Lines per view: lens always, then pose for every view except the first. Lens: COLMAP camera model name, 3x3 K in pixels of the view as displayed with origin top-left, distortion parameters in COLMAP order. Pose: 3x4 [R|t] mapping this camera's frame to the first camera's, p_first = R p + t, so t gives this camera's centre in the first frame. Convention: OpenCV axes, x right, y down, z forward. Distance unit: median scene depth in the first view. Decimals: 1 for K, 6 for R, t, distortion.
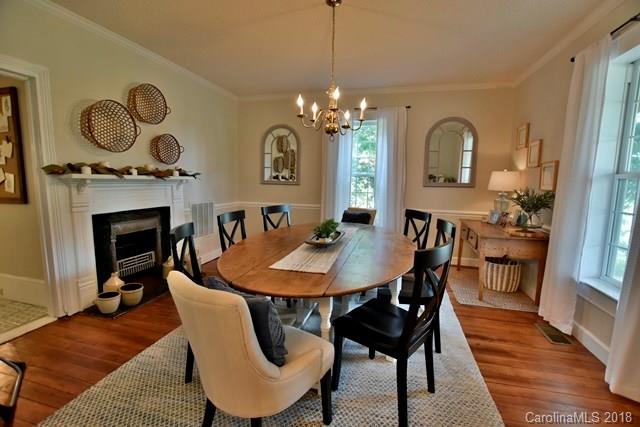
lens RADIAL K [[281.9, 0, 321.6], [0, 281.9, 214.2], [0, 0, 1]] dist [-0.027892, 0.000095]
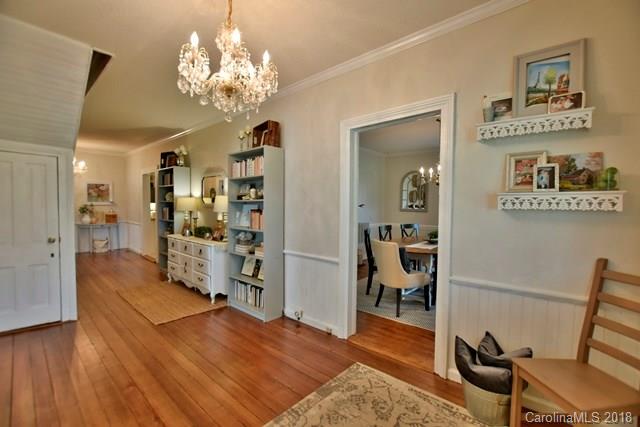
lens RADIAL K [[281.9, 0, 321.6], [0, 281.9, 214.2], [0, 0, 1]] dist [-0.027892, 0.000095]
pose [[0.890185, 0.001852, -0.455595, 0.088269], [-0.045868, 0.995275, -0.085575, 0.052067], [0.453284, 0.097075, 0.886064, -0.475680]]
